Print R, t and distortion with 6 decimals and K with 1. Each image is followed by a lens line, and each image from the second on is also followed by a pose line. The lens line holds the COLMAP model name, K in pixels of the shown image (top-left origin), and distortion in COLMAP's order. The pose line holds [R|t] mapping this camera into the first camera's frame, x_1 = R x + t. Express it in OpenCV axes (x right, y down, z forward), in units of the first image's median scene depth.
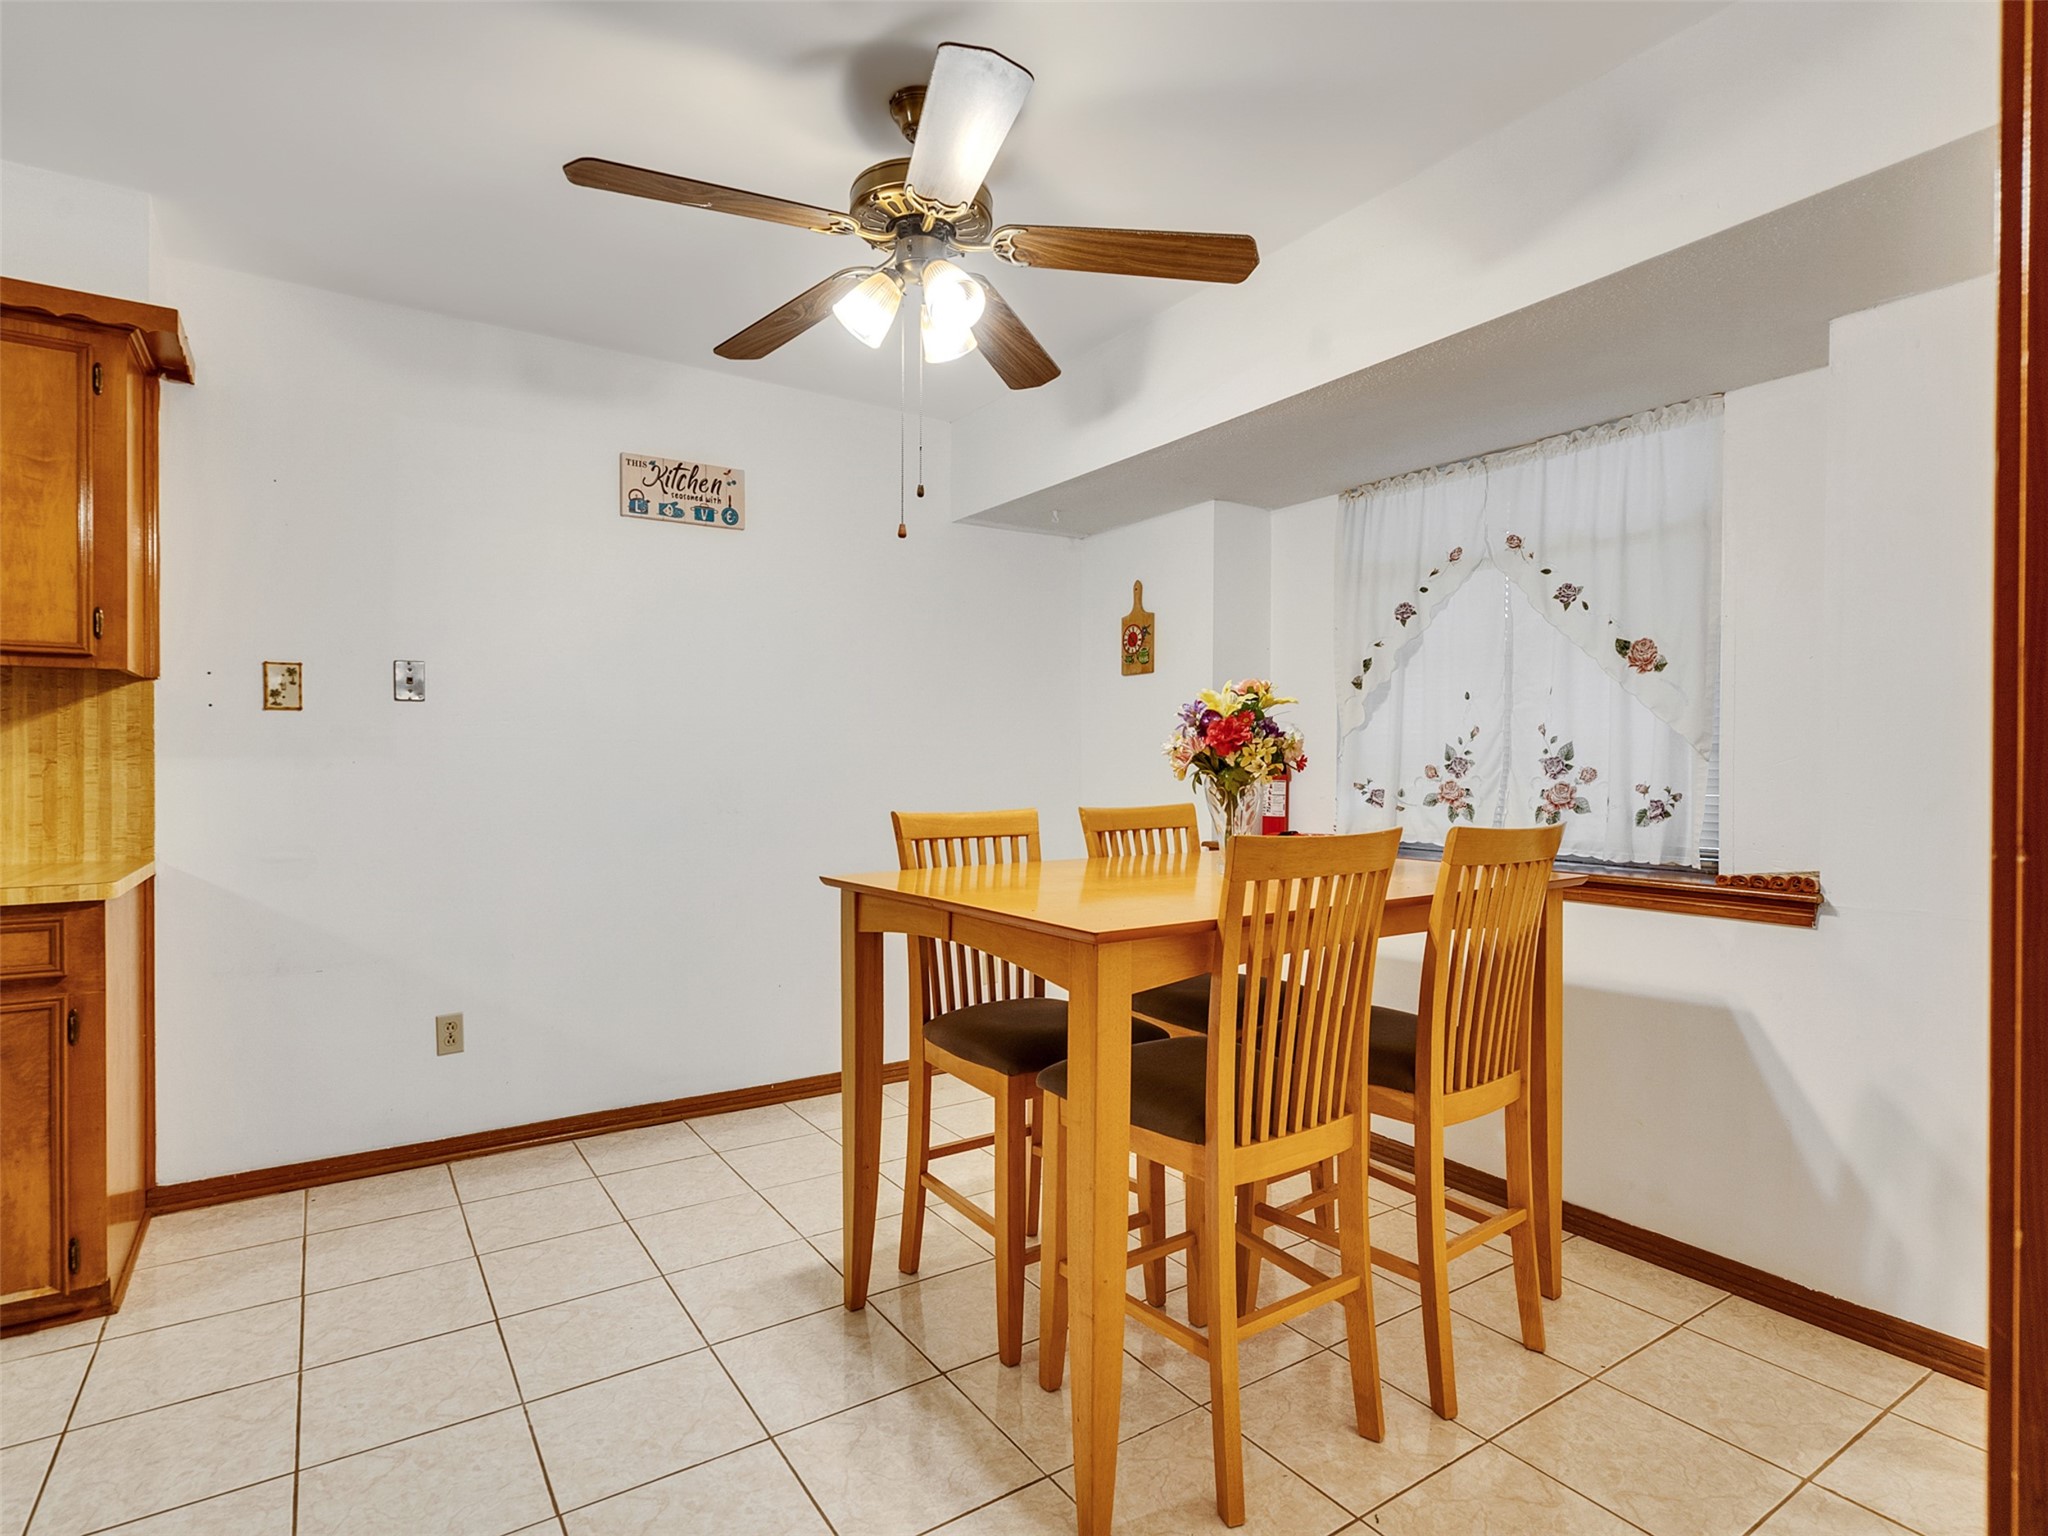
lens RADIAL K [[1054.3, 0, 1007.8], [0, 1054.3, 767.2], [0, 0, 1]] dist [-0.010291, 0.007426]
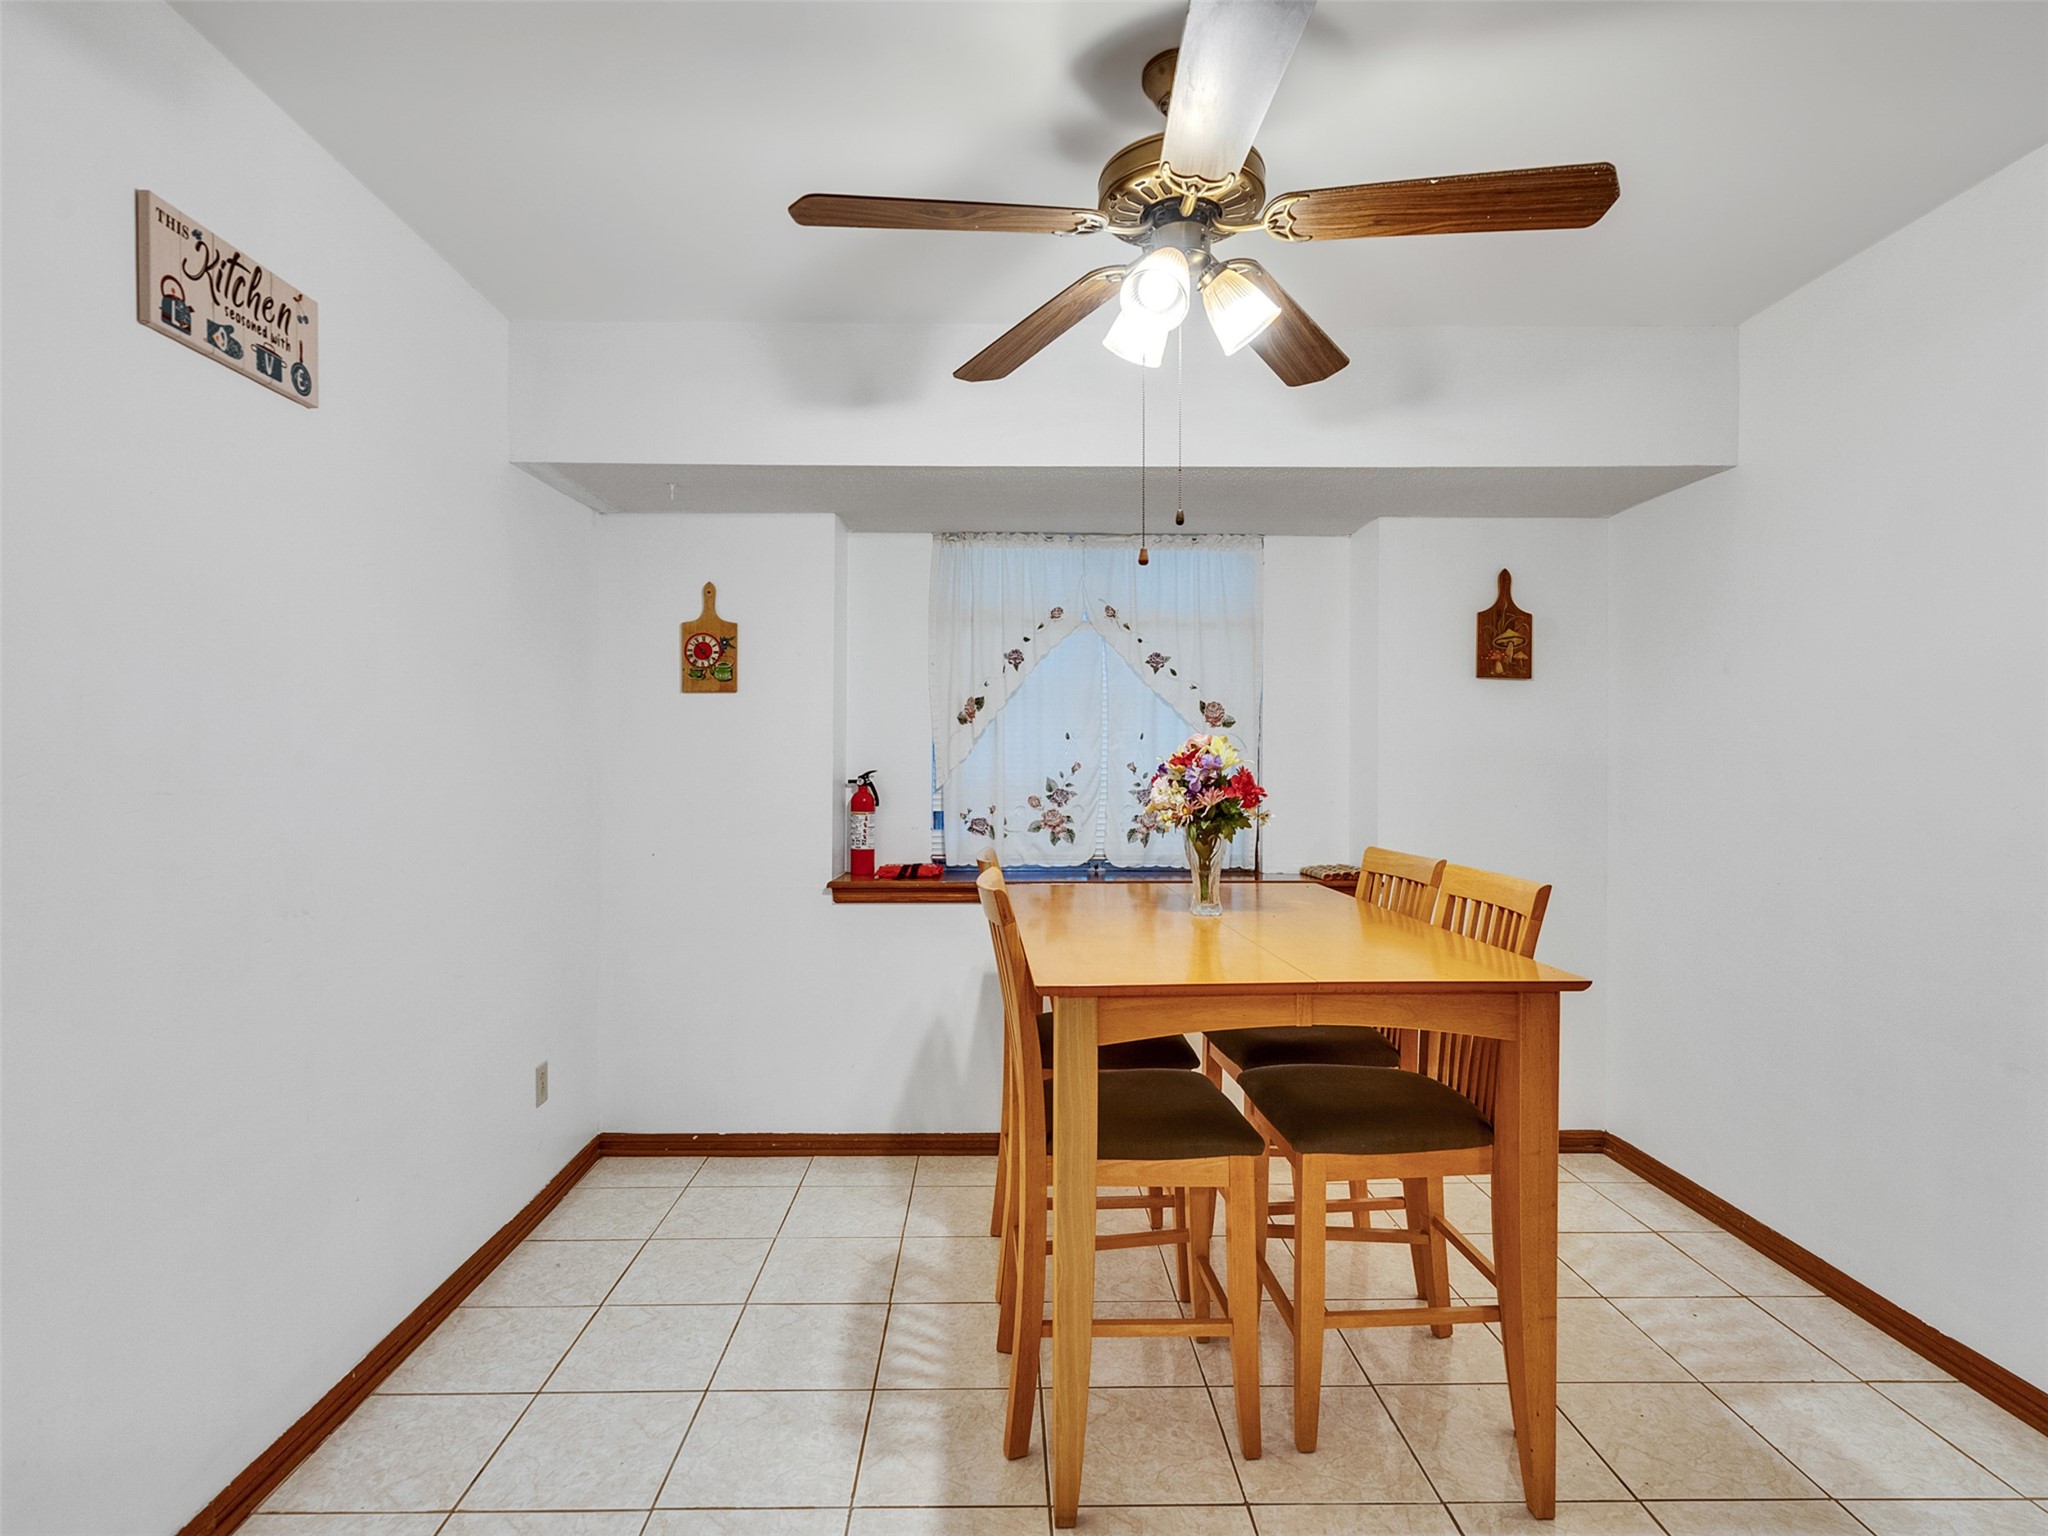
lens RADIAL K [[1054.3, 0, 1008.0], [0, 1054.3, 769.2], [0, 0, 1]] dist [-0.010291, 0.007426]
pose [[0.535035, -0.008574, 0.844787, -0.560215], [0.002417, 0.999960, 0.008619, -0.039795], [-0.844827, -0.002570, 0.535034, 0.413035]]
